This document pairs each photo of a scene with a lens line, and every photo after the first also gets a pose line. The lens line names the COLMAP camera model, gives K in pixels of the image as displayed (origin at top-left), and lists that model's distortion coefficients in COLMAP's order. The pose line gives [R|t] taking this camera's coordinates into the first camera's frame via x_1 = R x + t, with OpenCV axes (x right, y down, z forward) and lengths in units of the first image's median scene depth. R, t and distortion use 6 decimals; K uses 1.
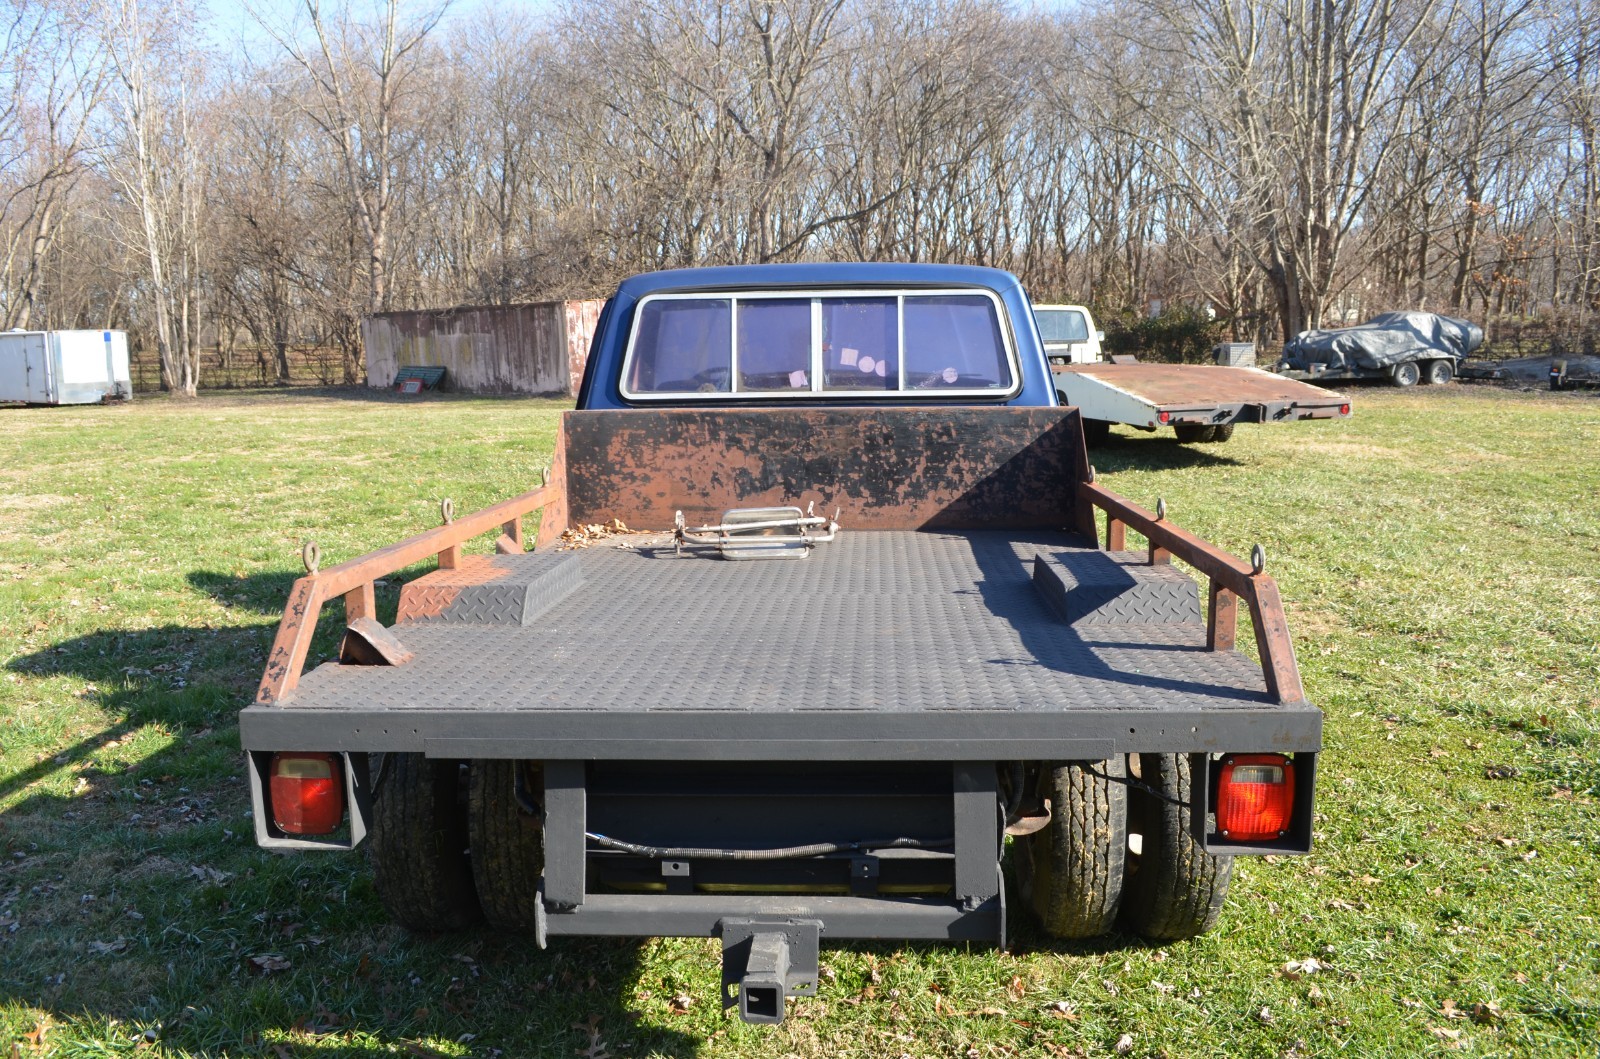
lens RADIAL K [[1267.5, 0, 793.2], [0, 1267.5, 530.5], [0, 0, 1]] dist [-0.097190, 0.029153]
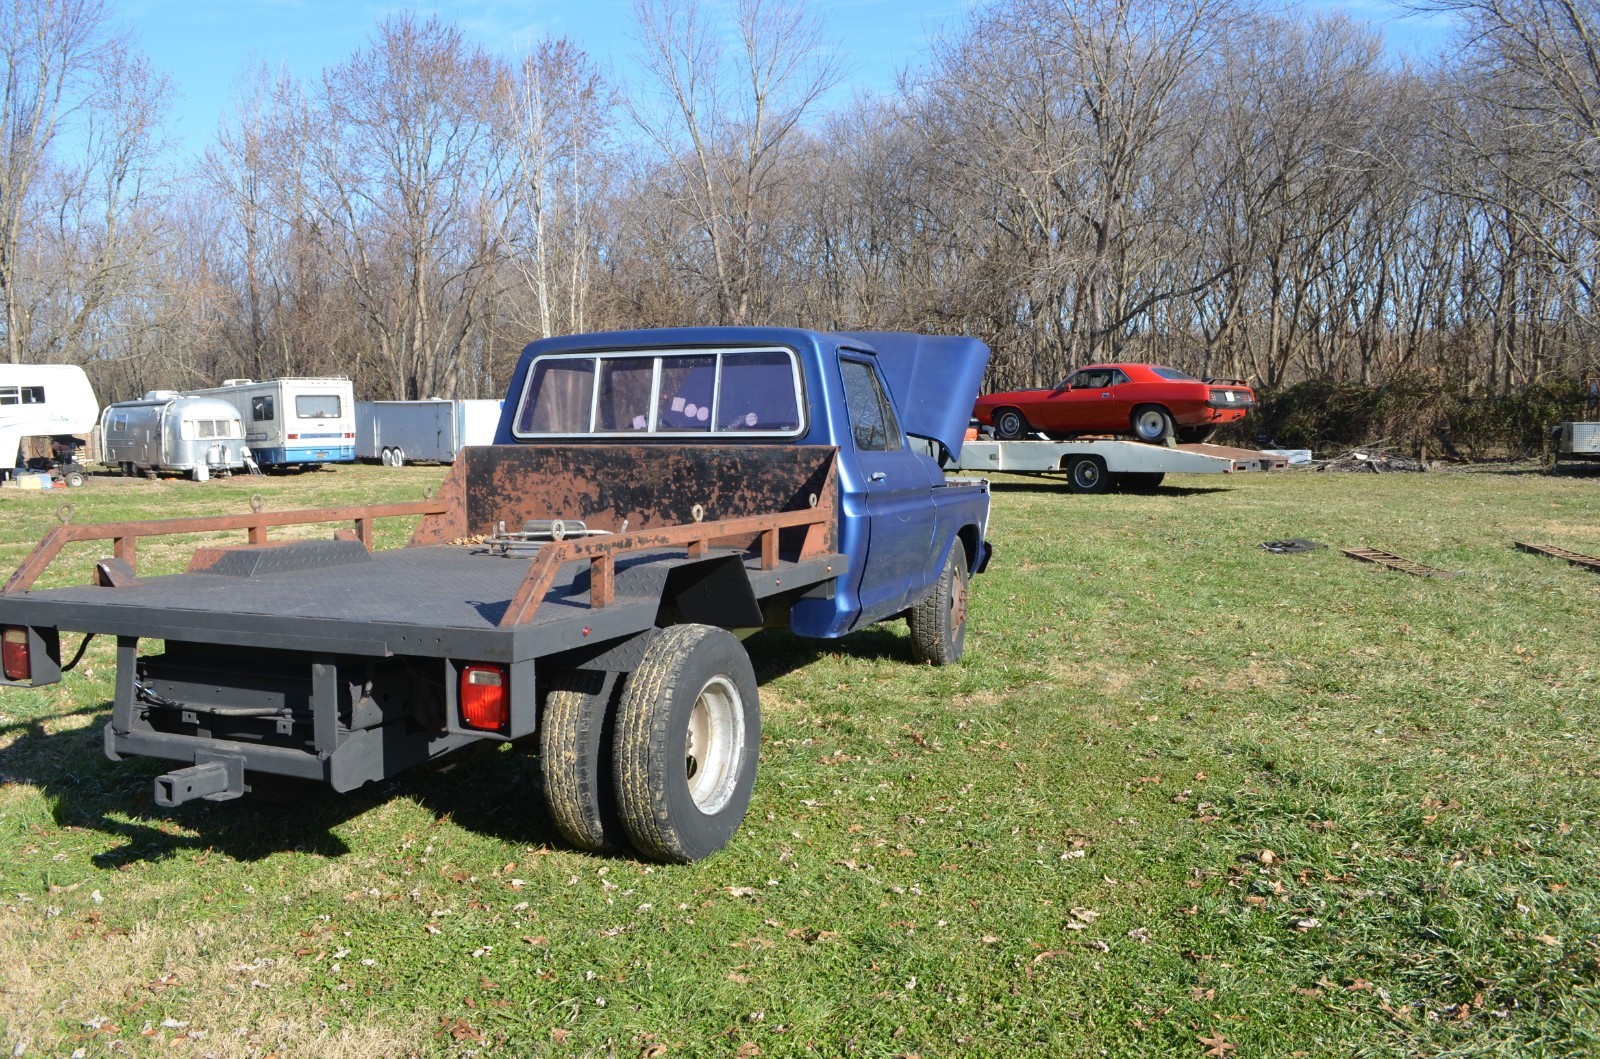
lens RADIAL K [[1267.5, 0, 792.8], [0, 1267.5, 544.5], [0, 0, 1]] dist [-0.097190, 0.029153]
pose [[0.947742, 0.037837, -0.316786, 0.543524], [-0.053903, 0.997658, -0.042104, 0.041988], [0.314451, 0.056979, 0.947562, -0.105312]]
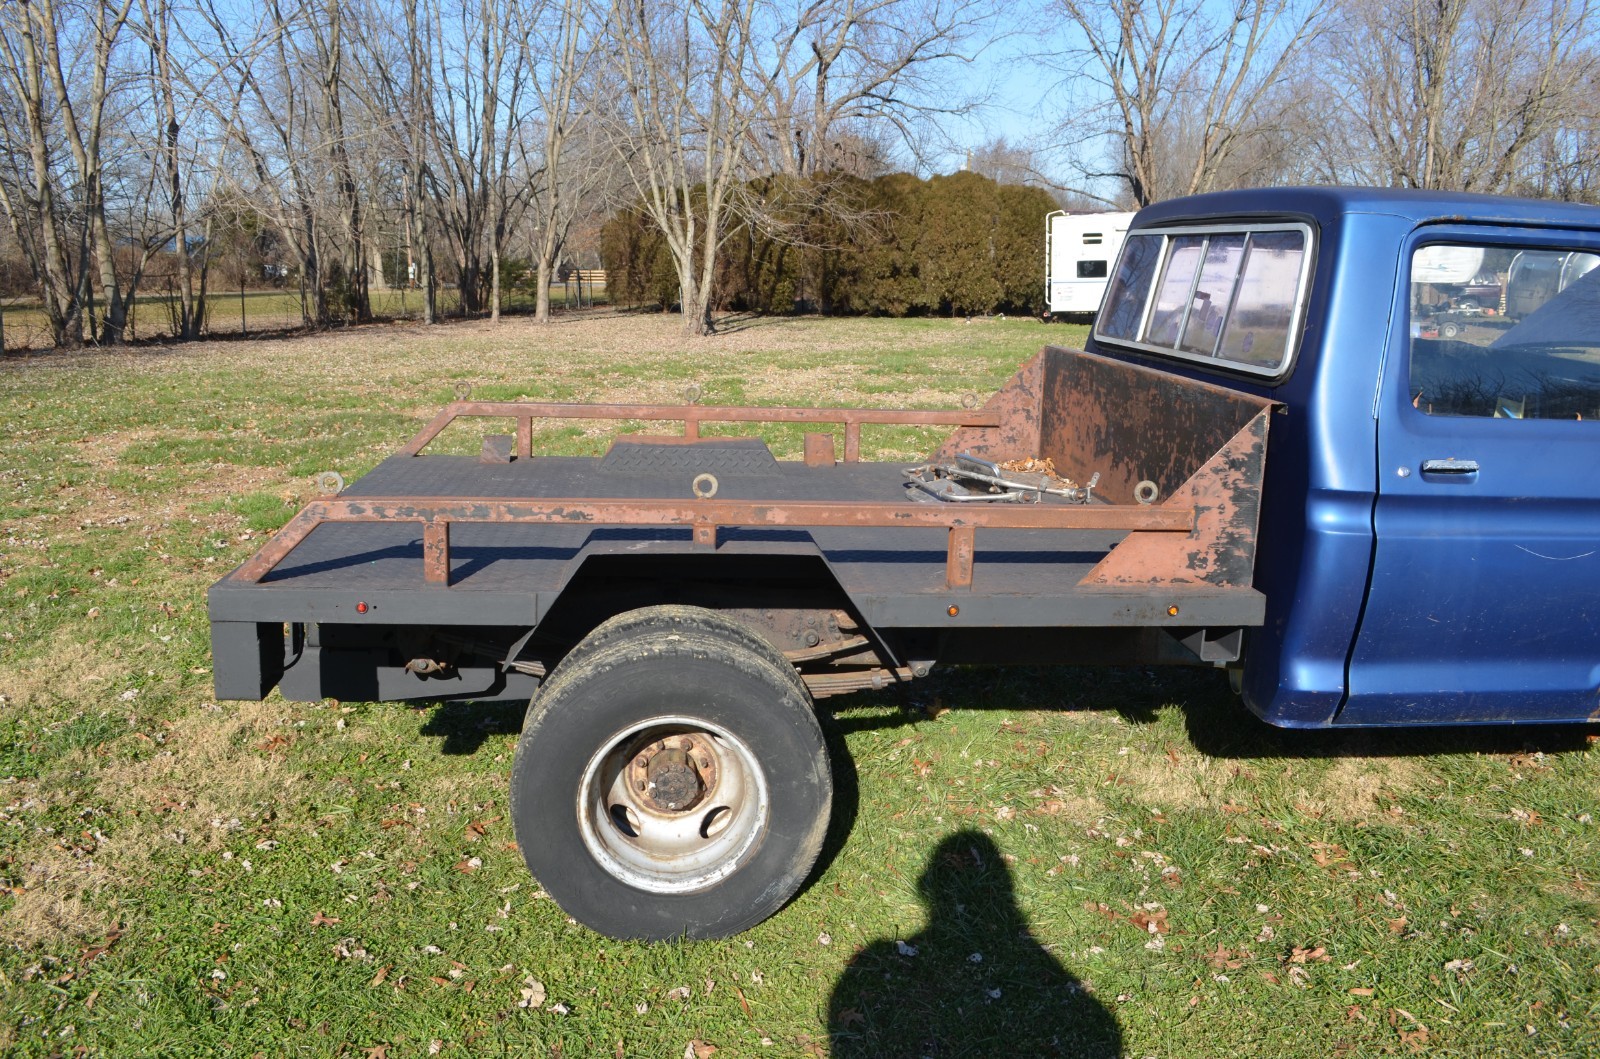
lens RADIAL K [[1311.2, 0, 805.3], [0, 1311.2, 526.8], [0, 0, 1]] dist [-0.080347, -0.005677]
pose [[0.168742, 0.217080, -0.961459, 0.817973], [-0.163633, 0.968080, 0.189856, -0.120272], [0.971983, 0.125289, 0.198877, 0.623805]]
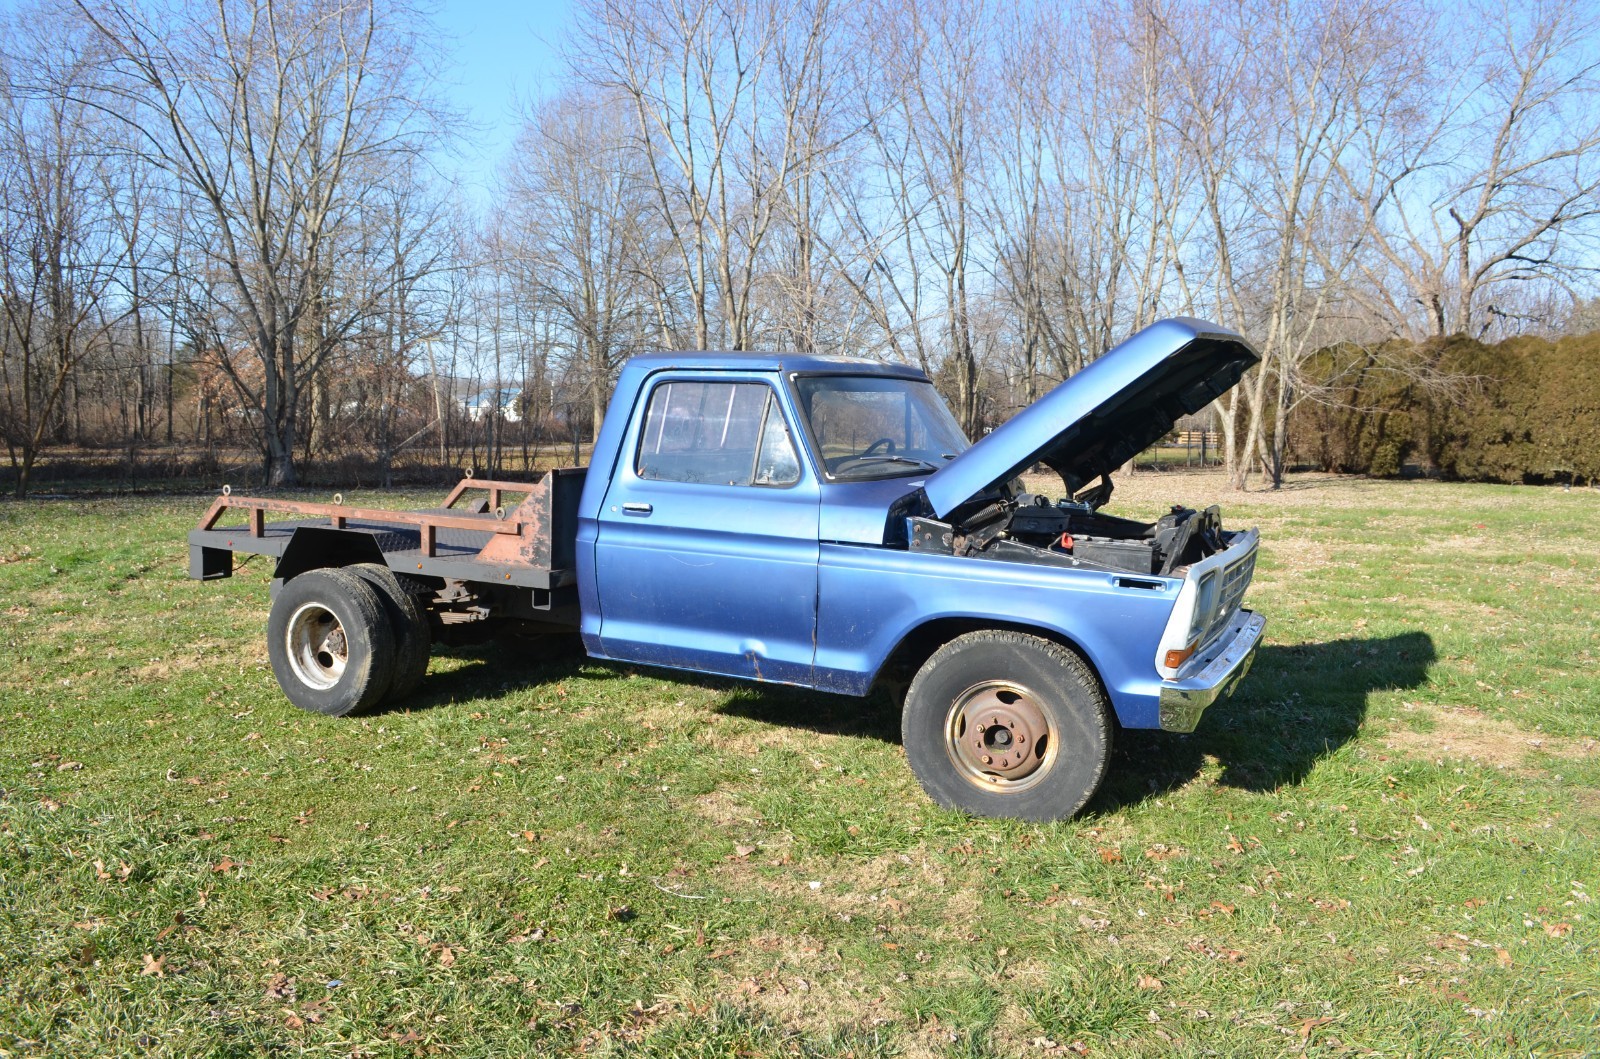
lens RADIAL K [[1267.5, 0, 797.4], [0, 1267.5, 535.1], [0, 0, 1]] dist [-0.097190, 0.029153]
pose [[-0.396274, 0.099582, -0.912716, 1.218205], [-0.146255, 0.974560, 0.169829, -0.269917], [0.906409, 0.200788, -0.371628, 1.636610]]
